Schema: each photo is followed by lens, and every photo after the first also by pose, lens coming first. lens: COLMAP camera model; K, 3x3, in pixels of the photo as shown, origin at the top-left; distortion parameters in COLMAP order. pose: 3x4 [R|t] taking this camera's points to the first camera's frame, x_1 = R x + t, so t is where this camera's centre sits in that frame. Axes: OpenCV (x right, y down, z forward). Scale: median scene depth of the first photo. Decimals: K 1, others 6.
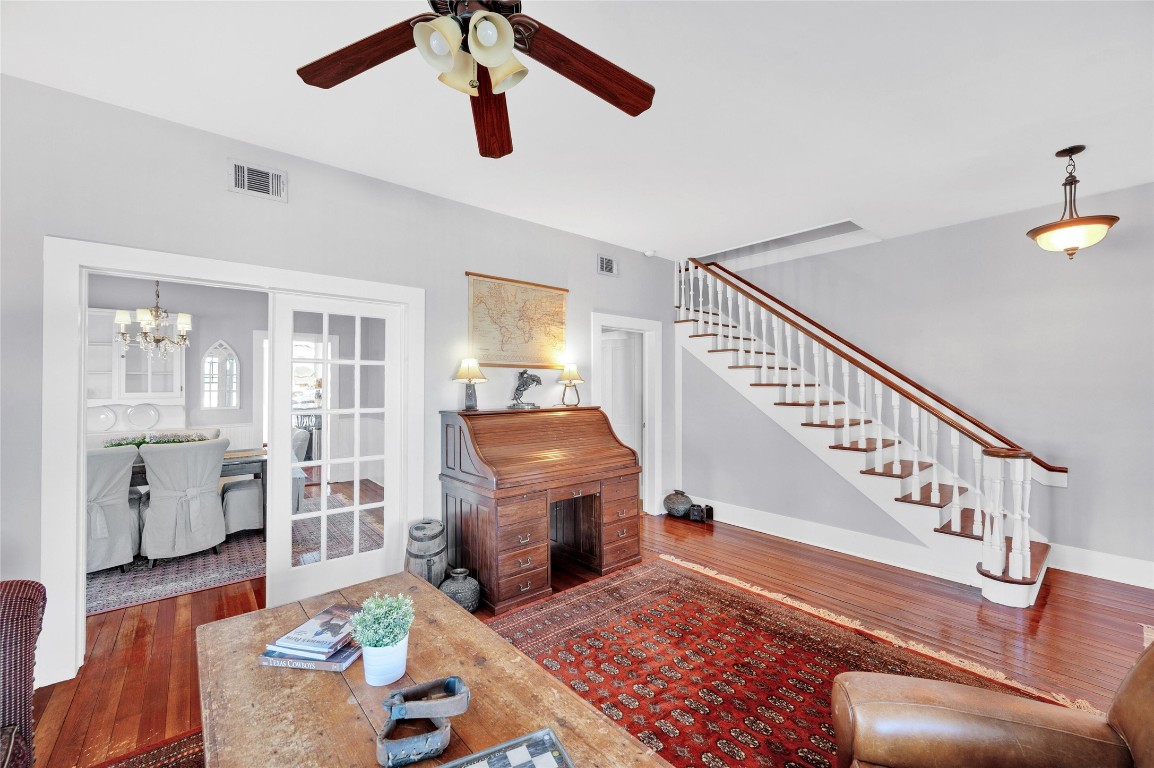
lens RADIAL K [[480.0, 0, 577.0], [0, 480.0, 384.0], [0, 0, 1]] dist [0.000072, 0.000128]
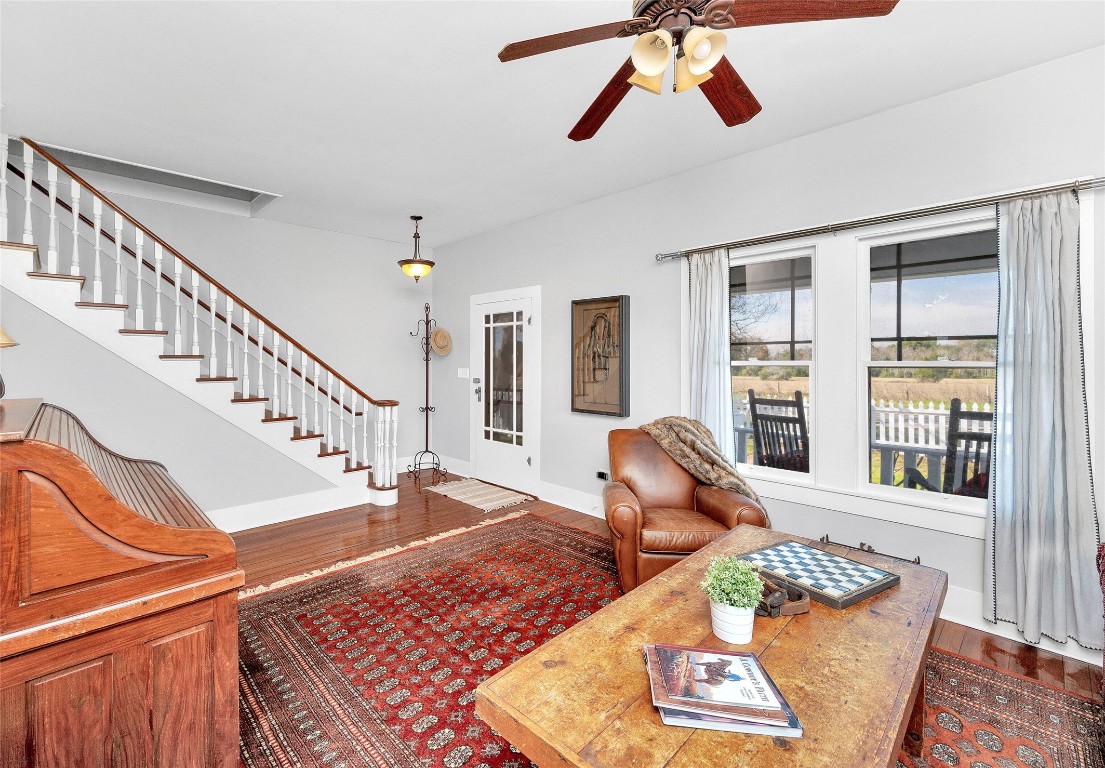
lens RADIAL K [[464.6, 0, 548.6], [0, 464.6, 360.1], [0, 0, 1]] dist [0.000371, 0.000158]
pose [[-0.085879, -0.002397, 0.996303, -0.631160], [-0.002489, 0.999995, 0.002191, 0.006299], [-0.996302, -0.002292, -0.085884, 0.687330]]
